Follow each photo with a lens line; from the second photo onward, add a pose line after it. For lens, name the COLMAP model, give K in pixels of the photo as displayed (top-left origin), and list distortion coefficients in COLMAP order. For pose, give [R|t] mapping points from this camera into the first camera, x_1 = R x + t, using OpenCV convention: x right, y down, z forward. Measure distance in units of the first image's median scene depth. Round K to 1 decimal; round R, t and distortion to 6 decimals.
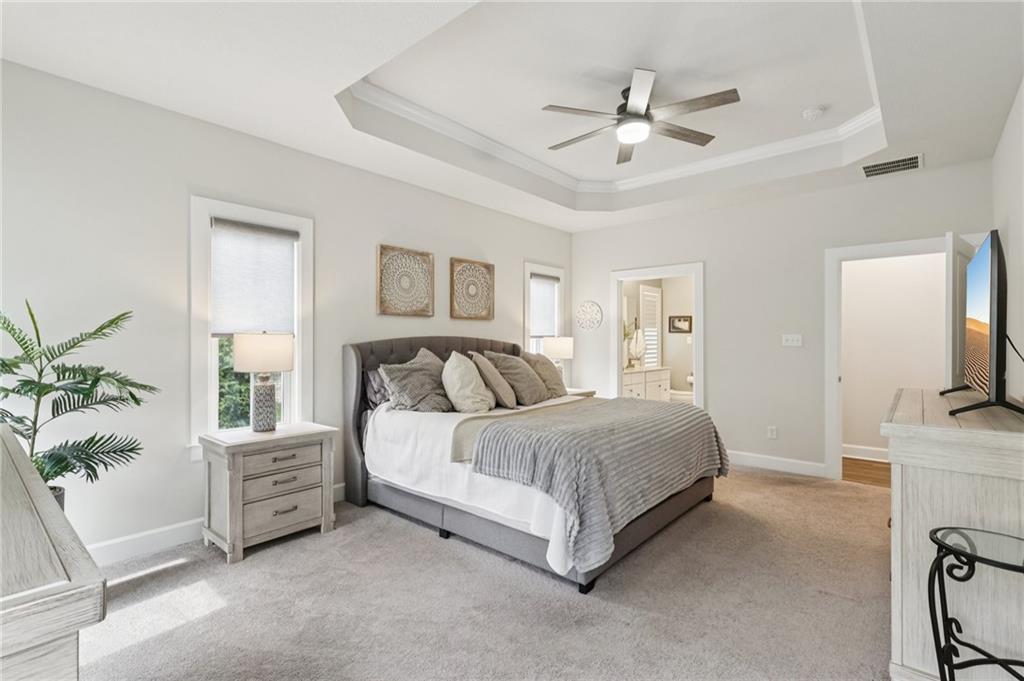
lens RADIAL K [[473.7, 0, 517.0], [0, 473.7, 334.6], [0, 0, 1]] dist [0.002376, 0.000521]
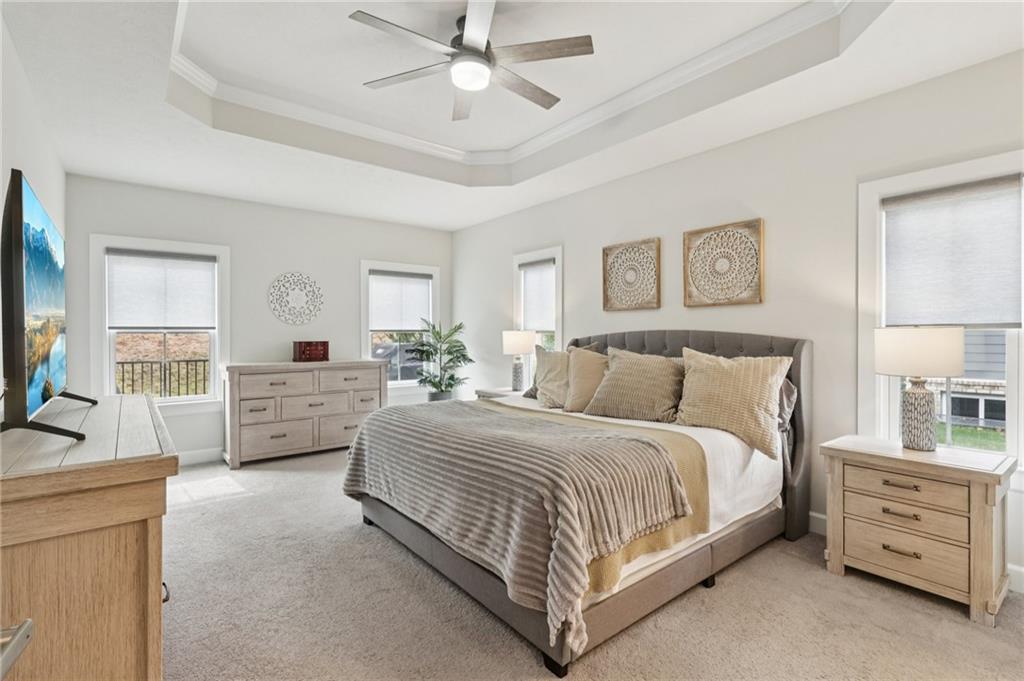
lens RADIAL K [[473.7, 0, 516.8], [0, 473.7, 343.9], [0, 0, 1]] dist [0.002376, 0.000521]
pose [[-0.187772, 0.006555, -0.982191, 0.712620], [0.000224, 0.999978, 0.006631, 0.022229], [0.982213, 0.001025, -0.187769, 0.867377]]
